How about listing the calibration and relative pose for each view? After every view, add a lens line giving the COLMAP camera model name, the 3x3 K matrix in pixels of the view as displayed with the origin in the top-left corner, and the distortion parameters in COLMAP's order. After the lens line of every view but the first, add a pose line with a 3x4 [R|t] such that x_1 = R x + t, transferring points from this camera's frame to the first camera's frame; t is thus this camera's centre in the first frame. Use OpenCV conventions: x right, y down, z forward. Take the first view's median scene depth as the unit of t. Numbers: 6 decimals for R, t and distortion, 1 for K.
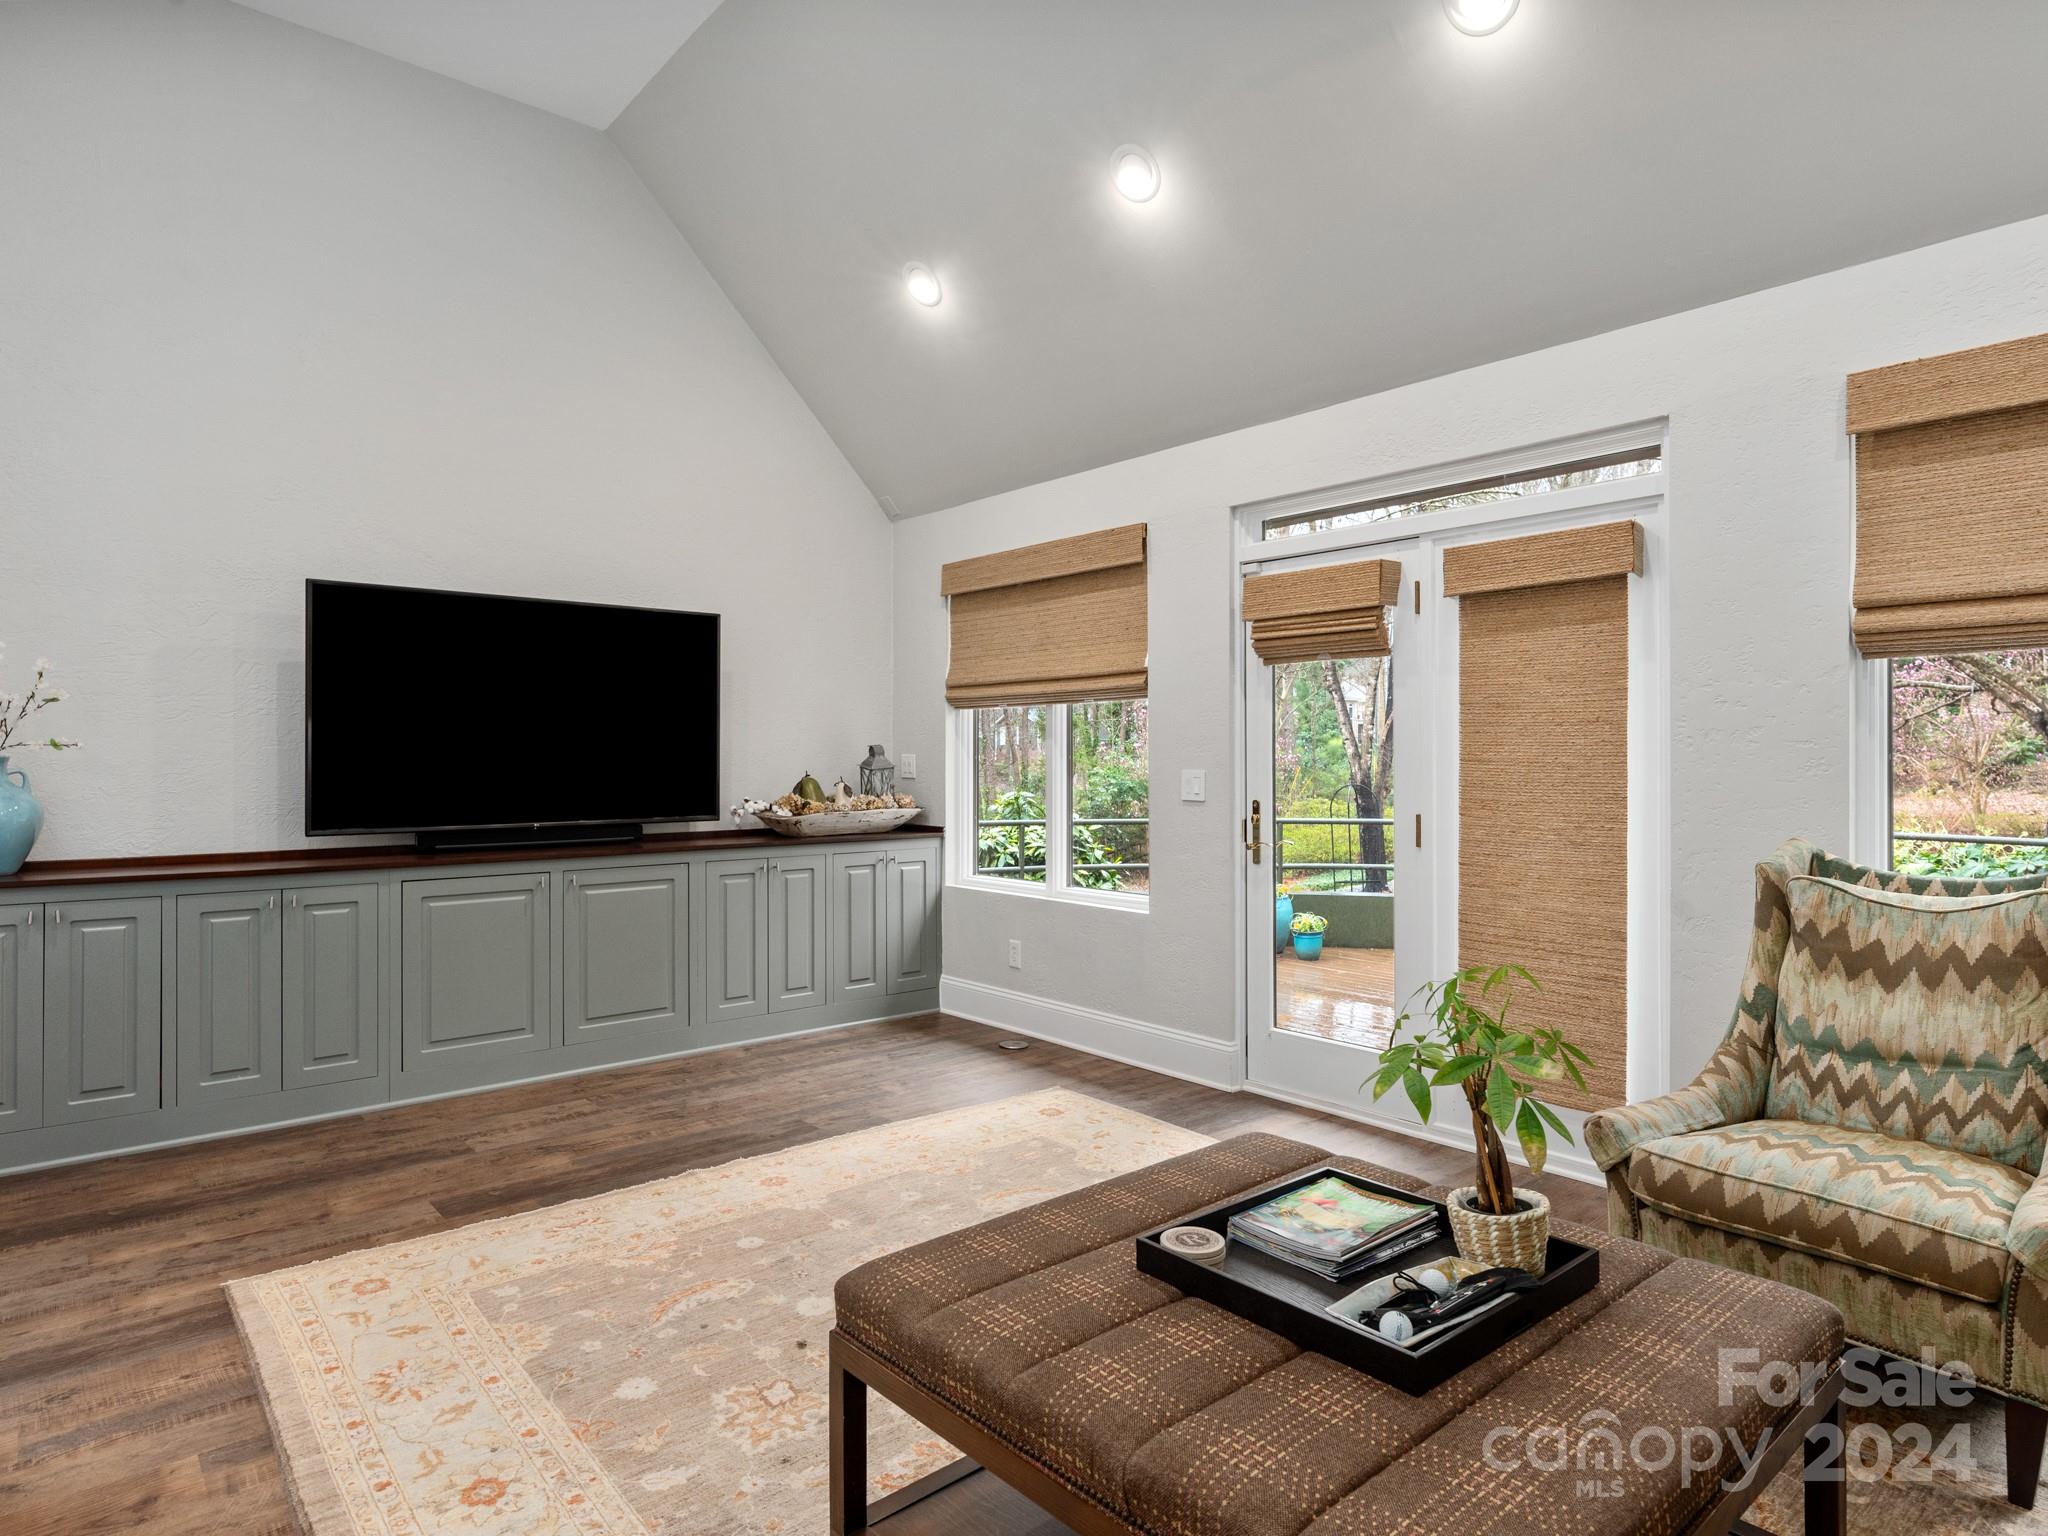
lens RADIAL K [[1167.9, 0, 1024.0], [0, 1167.9, 768.0], [0, 0, 1]] dist [0.002846, 0.000186]
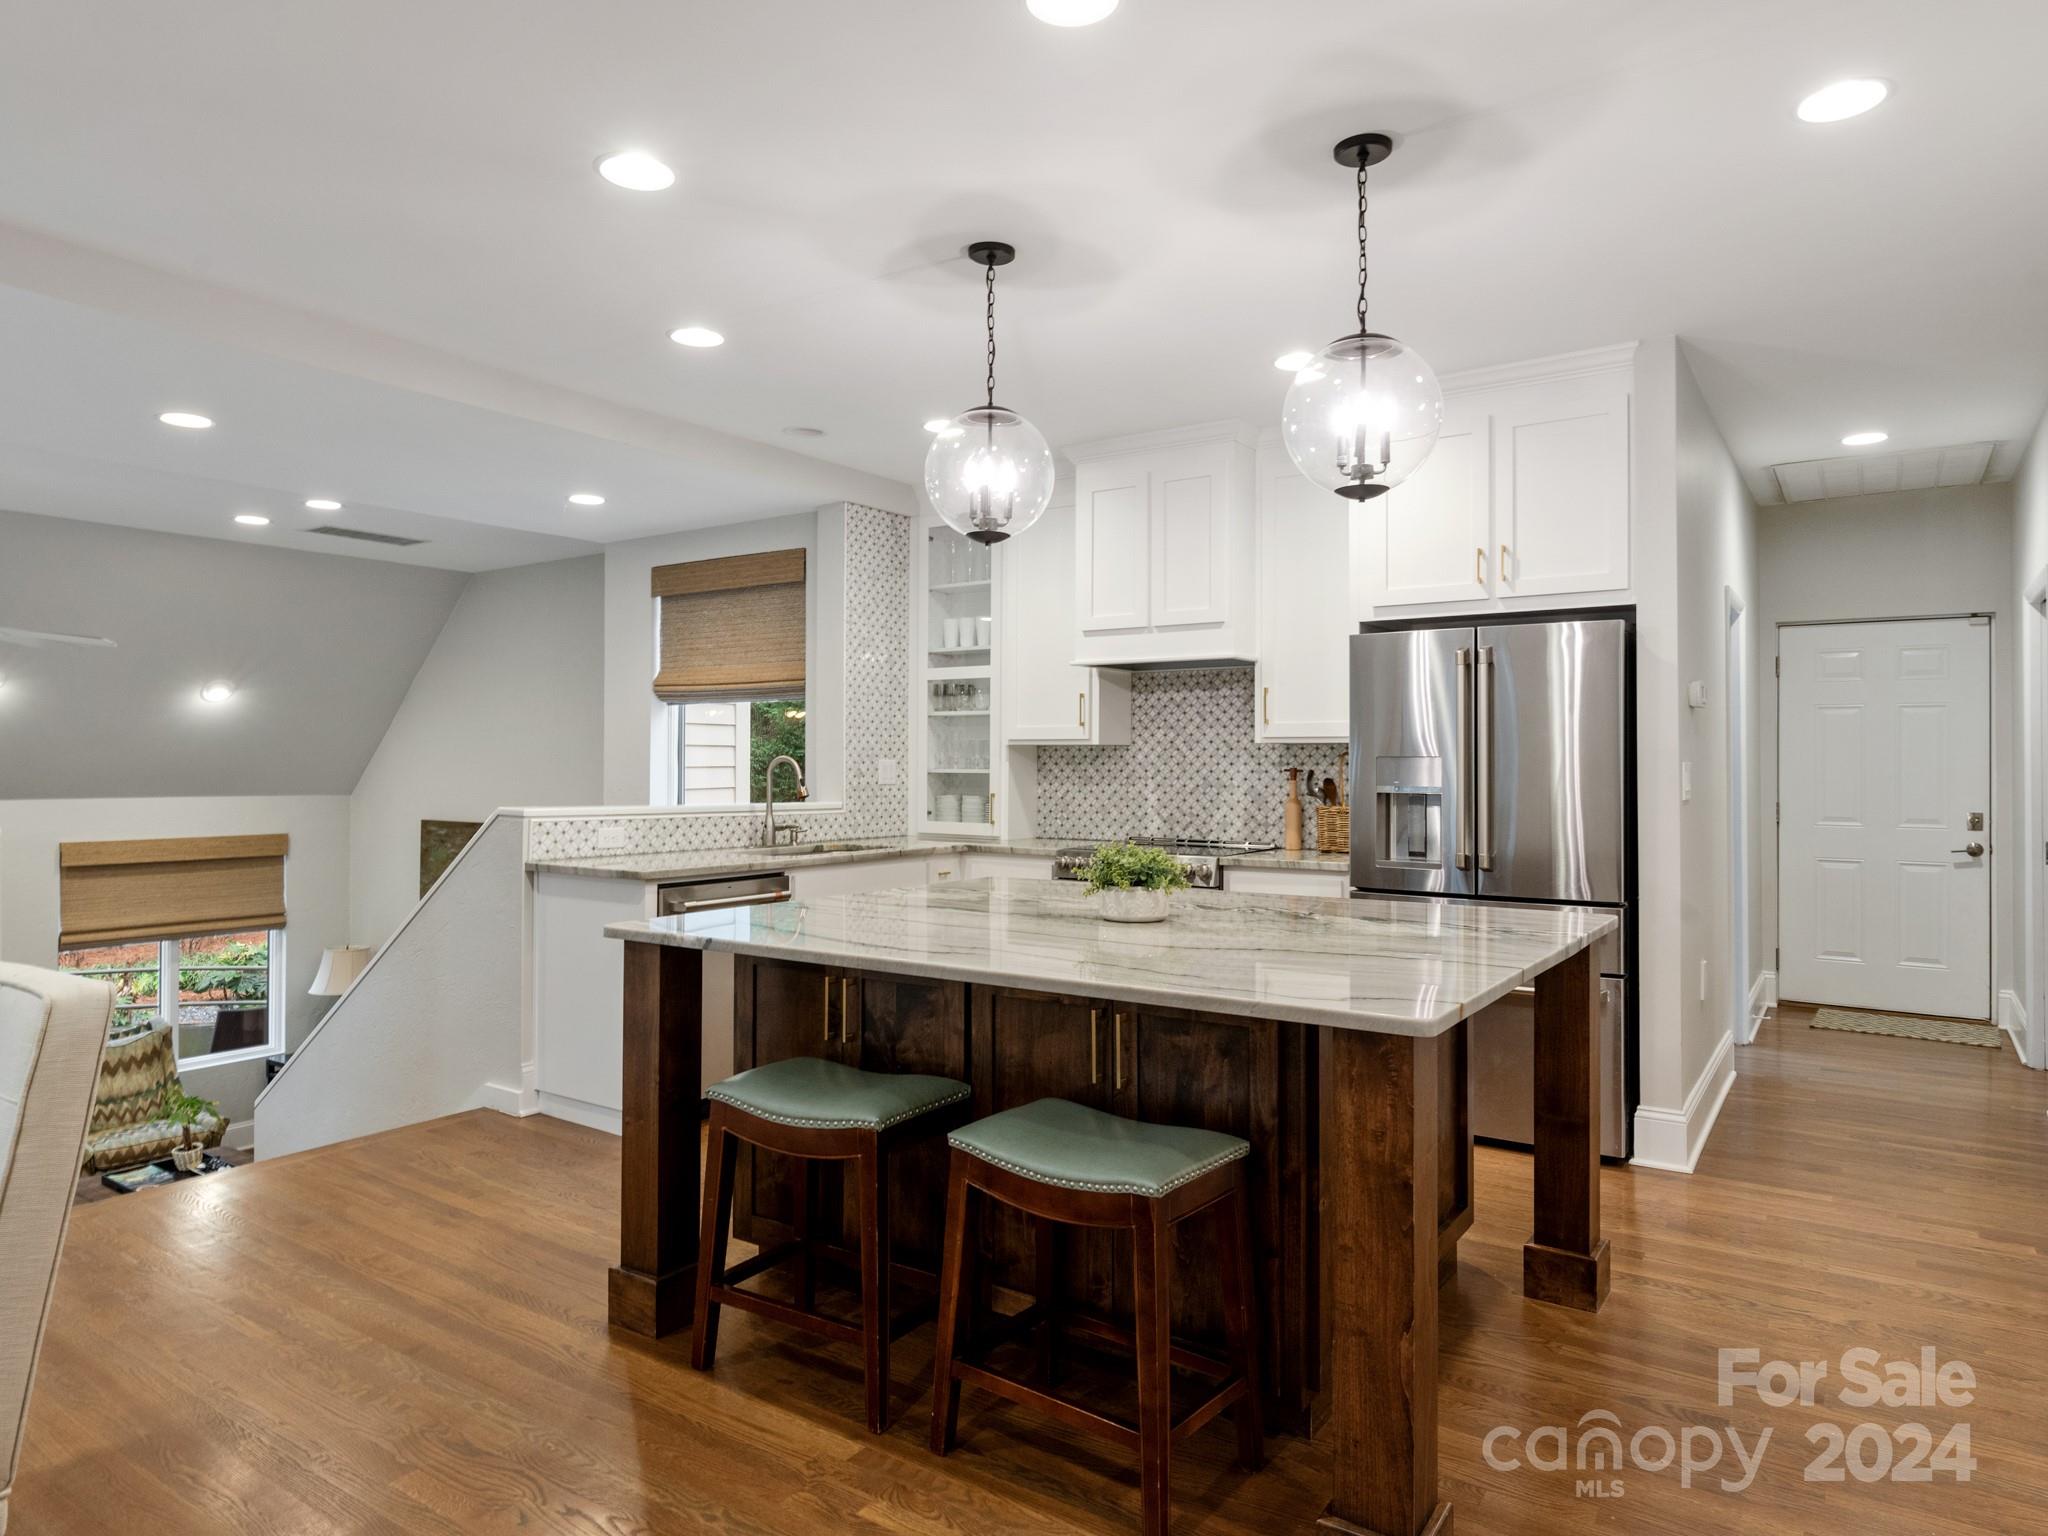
lens RADIAL K [[1239.7, 0, 1021.5], [0, 1239.7, 757.1], [0, 0, 1]] dist [0.001292, 0.000656]
pose [[-0.260390, 0.008861, 0.965463, -2.775575], [0.008515, 0.999940, -0.006880, -0.552305], [-0.965466, 0.006430, -0.260449, -0.365092]]
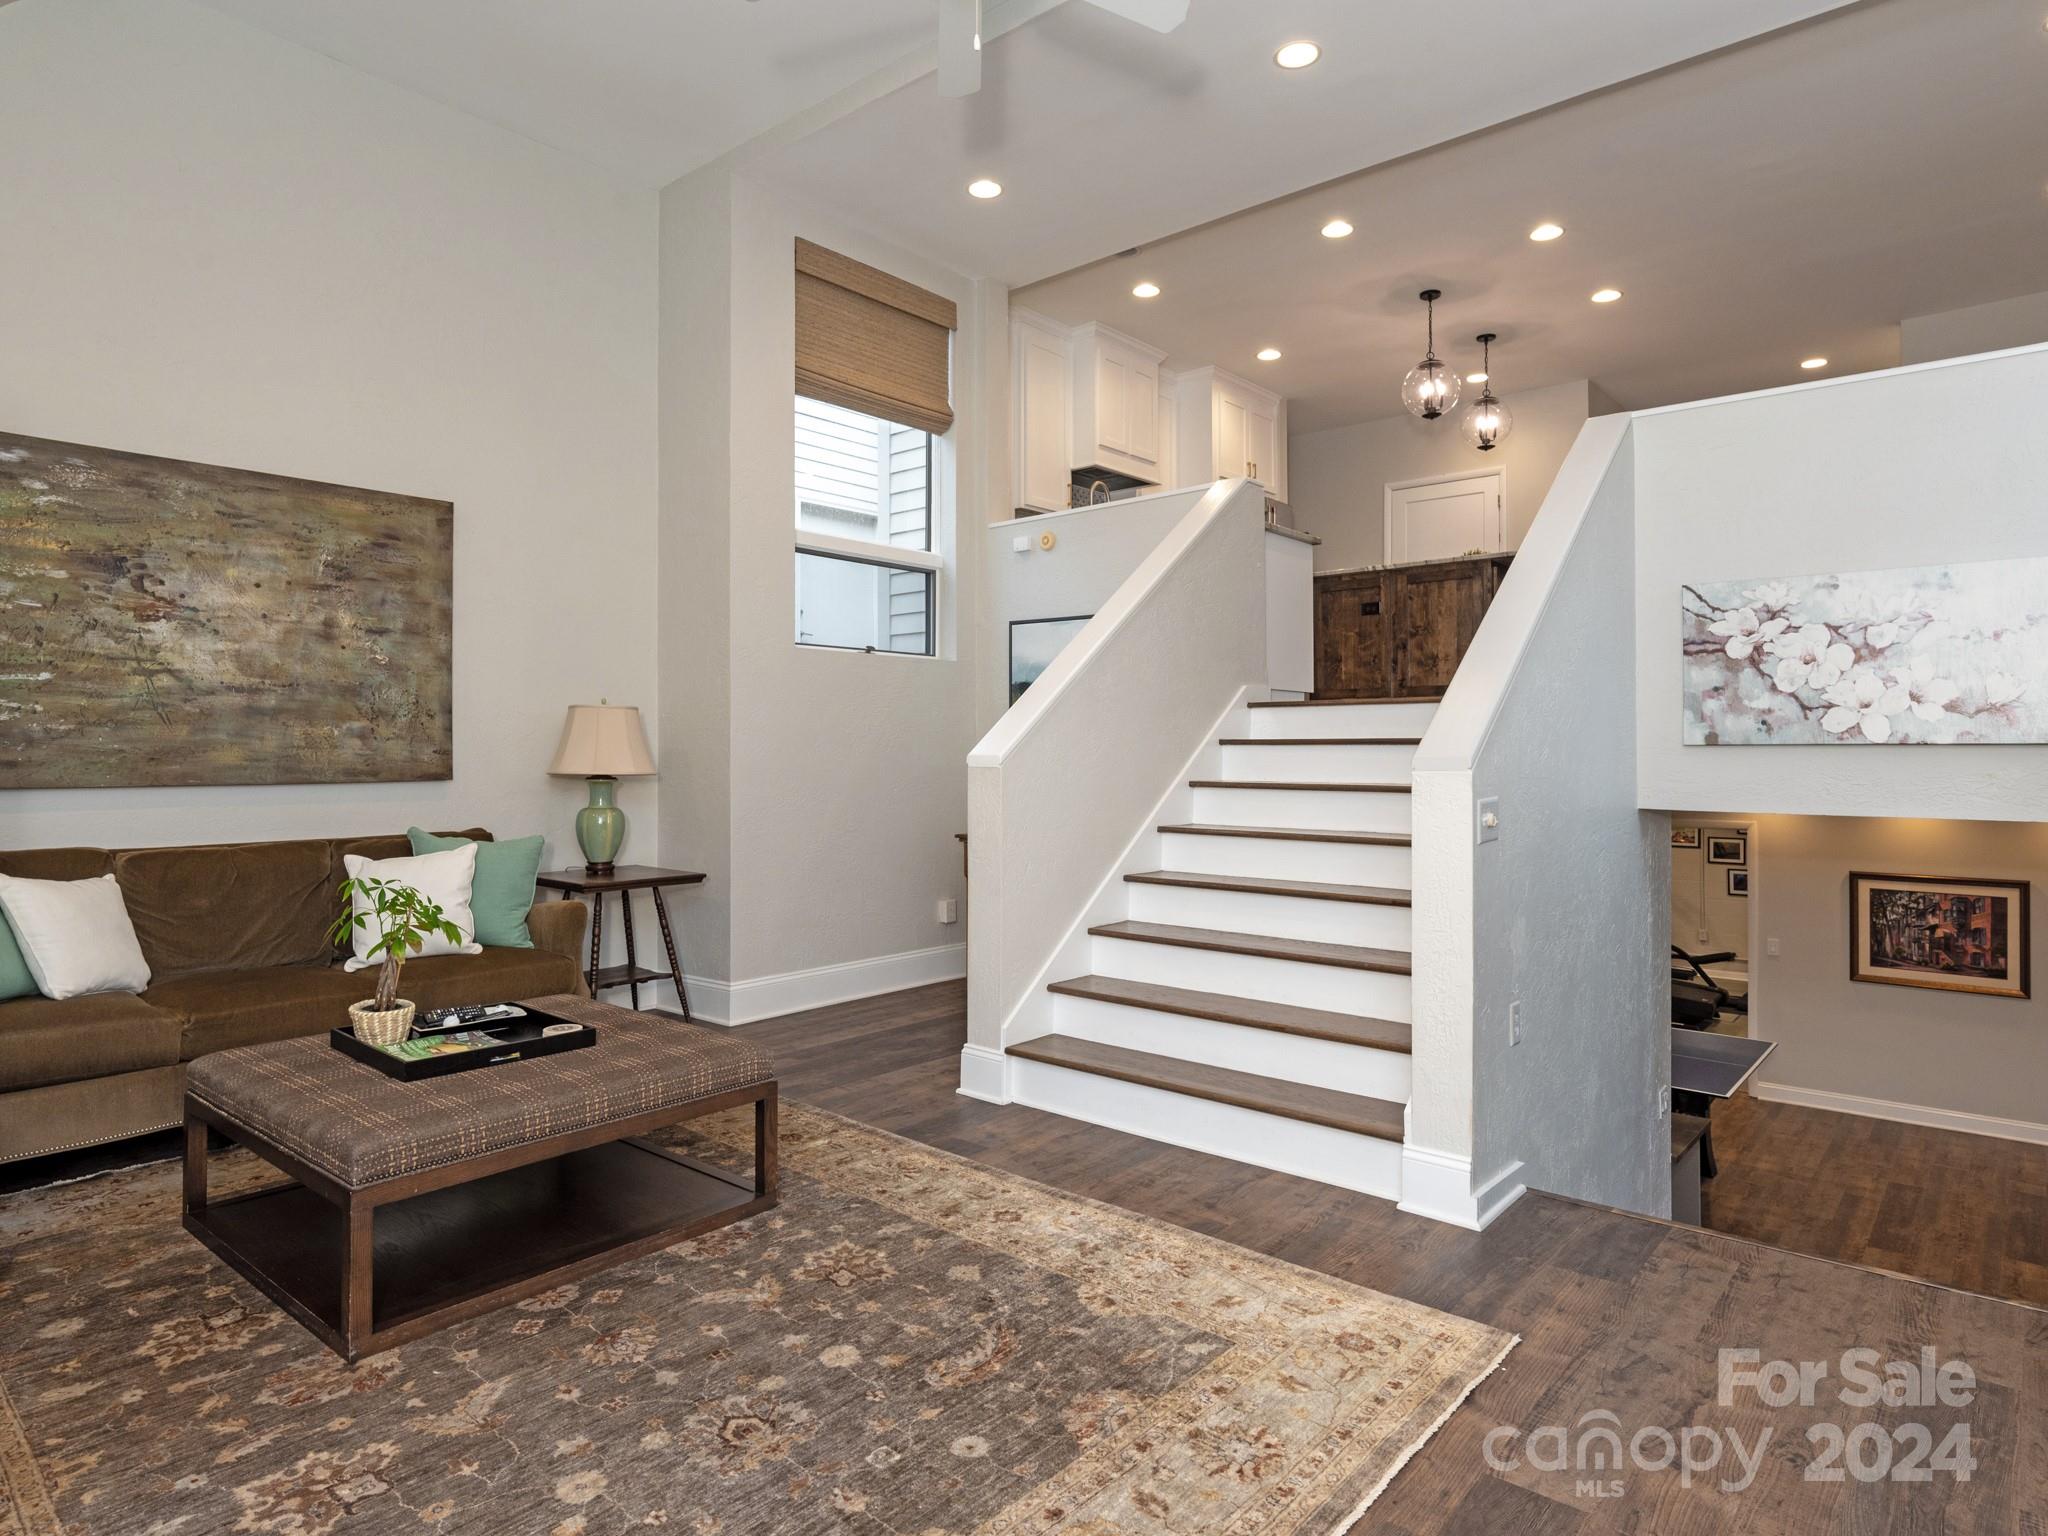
lens RADIAL K [[1193.0, 0, 1016.6], [0, 1193.0, 756.1], [0, 0, 1]] dist [0.003686, -0.000158]
pose [[-0.988449, 0.001628, -0.151548, -0.178215], [-0.000610, 0.999891, 0.014719, -0.021210], [0.151555, 0.014641, -0.988340, 1.993348]]
